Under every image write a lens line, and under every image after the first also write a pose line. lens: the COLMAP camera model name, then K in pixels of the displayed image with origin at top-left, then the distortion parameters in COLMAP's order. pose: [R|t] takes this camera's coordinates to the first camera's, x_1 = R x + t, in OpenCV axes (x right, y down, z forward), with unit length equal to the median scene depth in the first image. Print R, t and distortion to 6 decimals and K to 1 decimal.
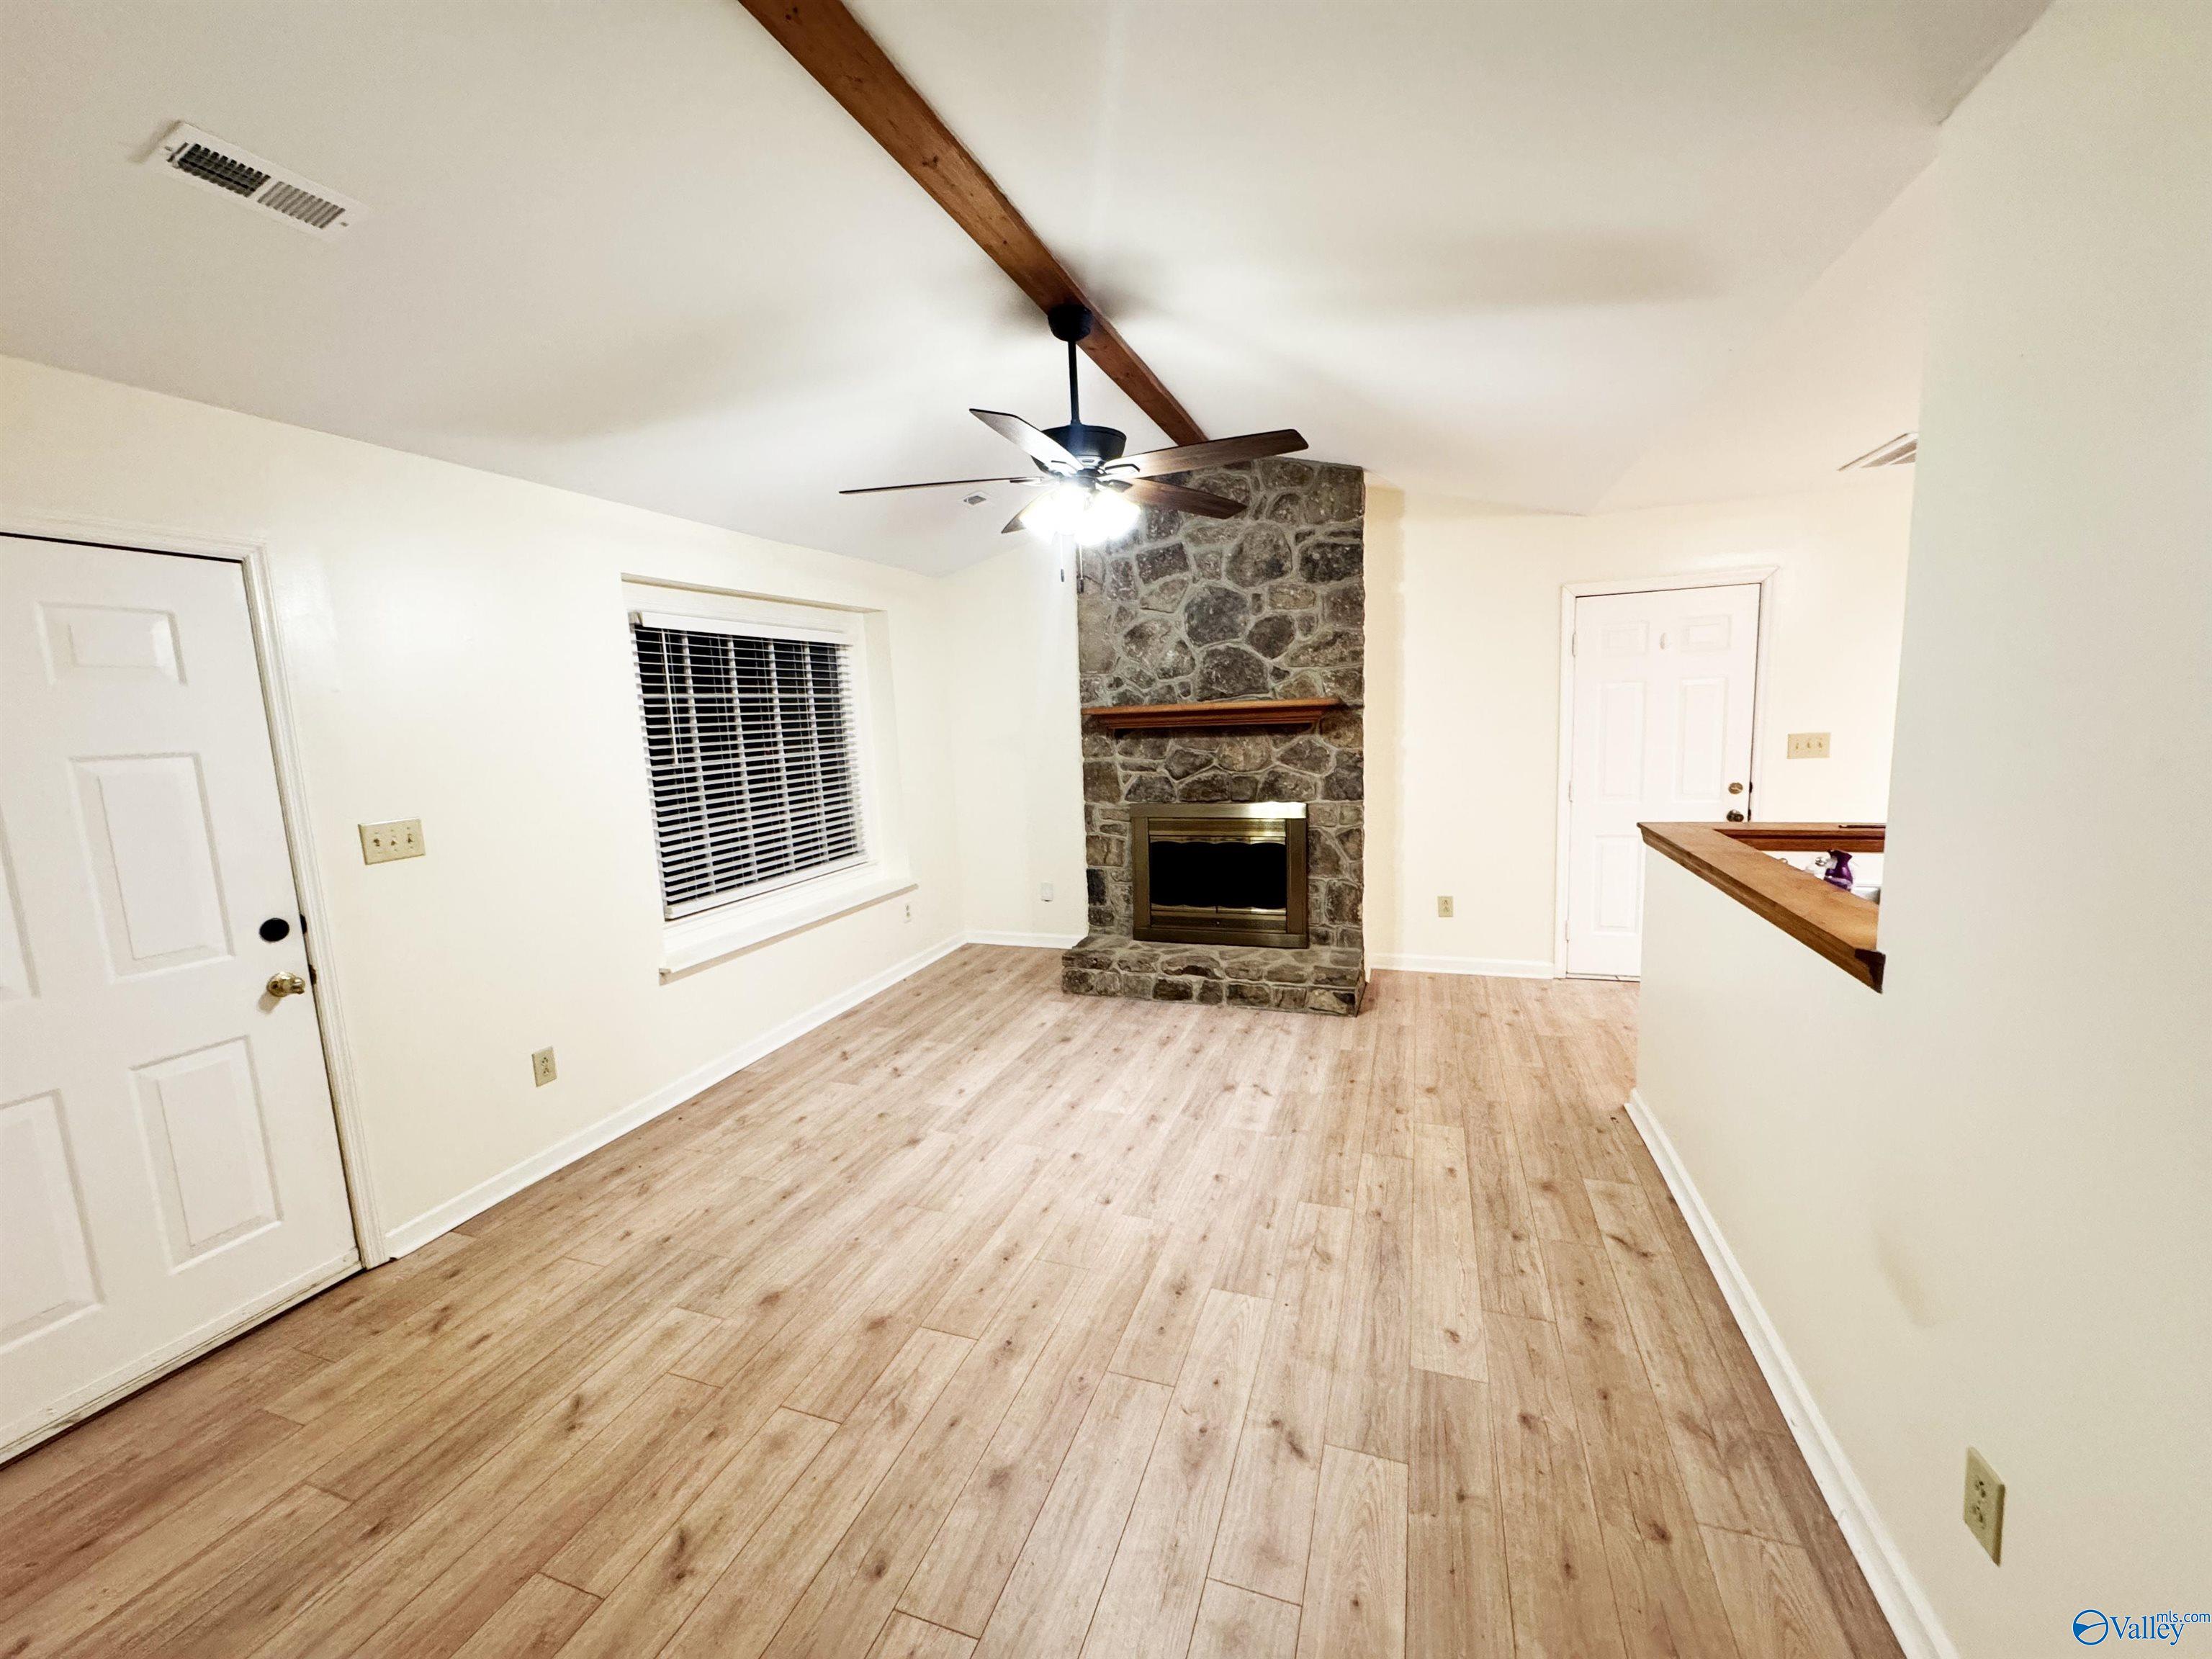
lens RADIAL K [[881.0, 0, 1106.0], [0, 881.0, 829.5], [0, 0, 1]] dist [-0.004359, 0.000239]
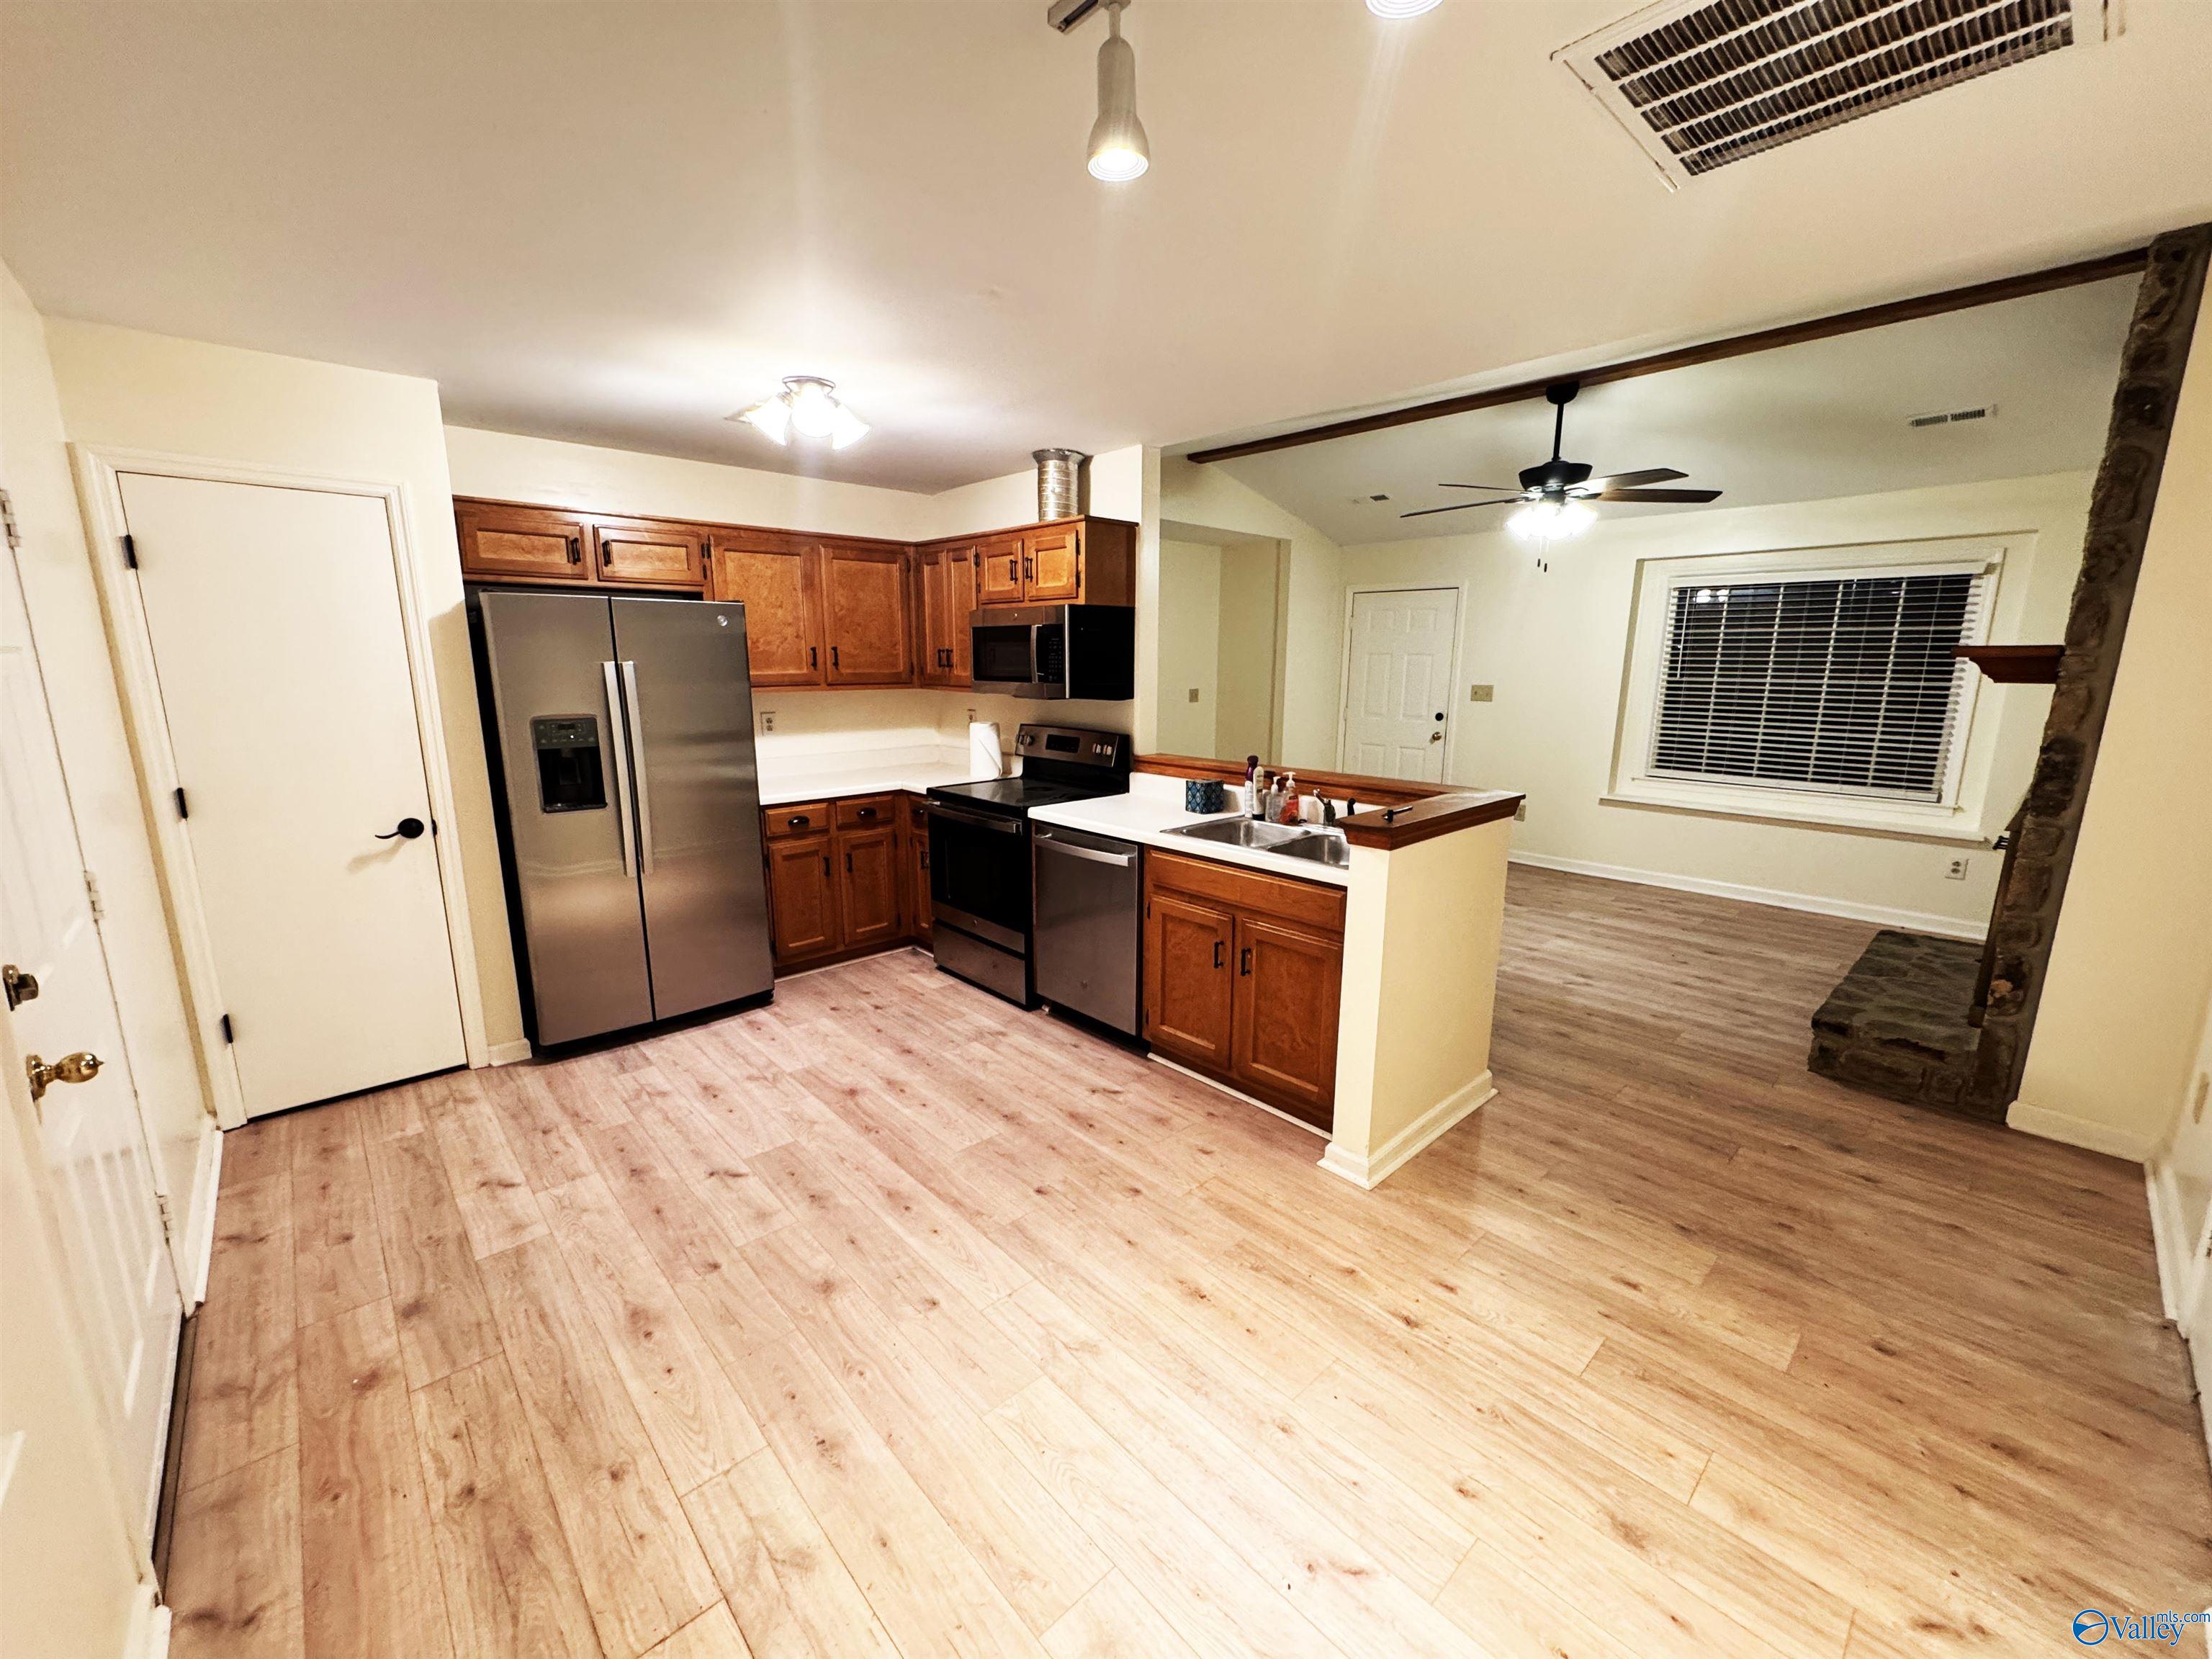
lens RADIAL K [[883.2, 0, 1106.0], [0, 883.2, 829.5], [0, 0, 1]] dist [-0.002143, -0.000096]
pose [[-0.465525, 0.210330, -0.859679, 1.118081], [-0.105214, 0.951310, 0.289723, -0.135269], [0.878758, 0.225323, -0.420729, 0.698479]]
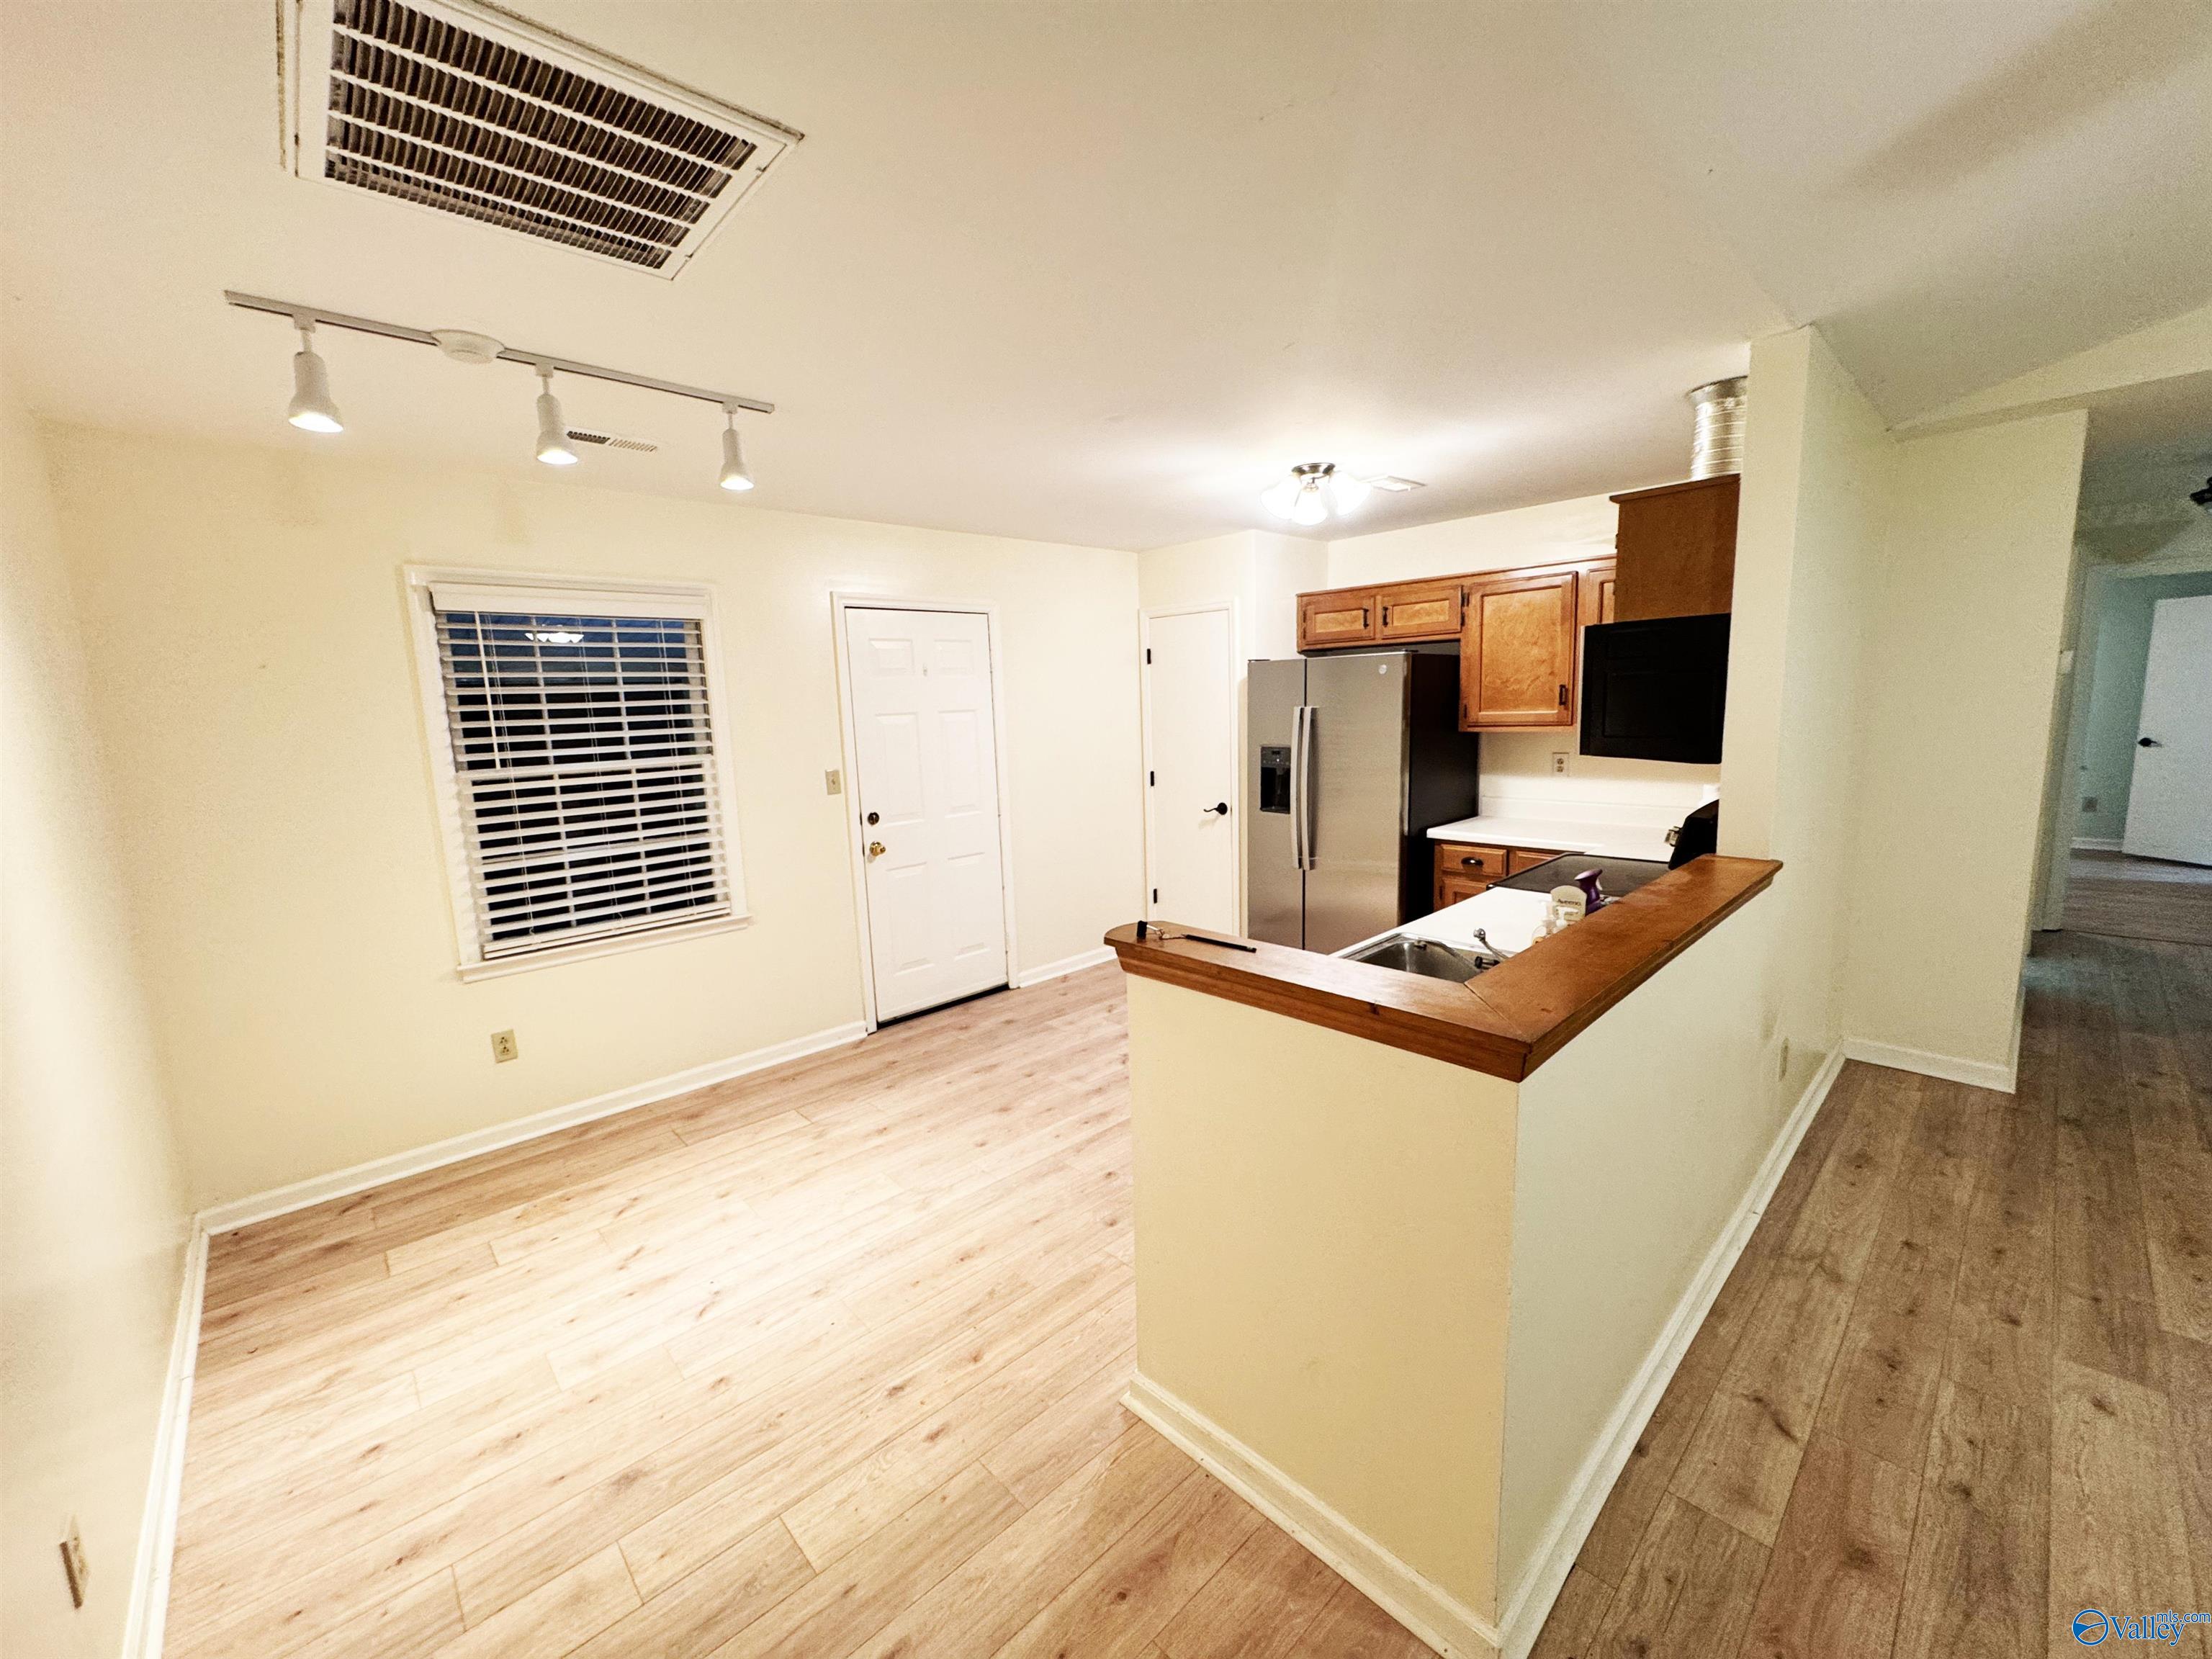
lens RADIAL K [[883.2, 0, 1106.0], [0, 883.2, 829.5], [0, 0, 1]] dist [-0.002143, -0.000096]
pose [[-0.884466, 0.004042, 0.466587, 0.405474], [0.133714, 0.960220, 0.245149, -0.149767], [-0.447036, 0.279215, -0.849822, 0.955707]]
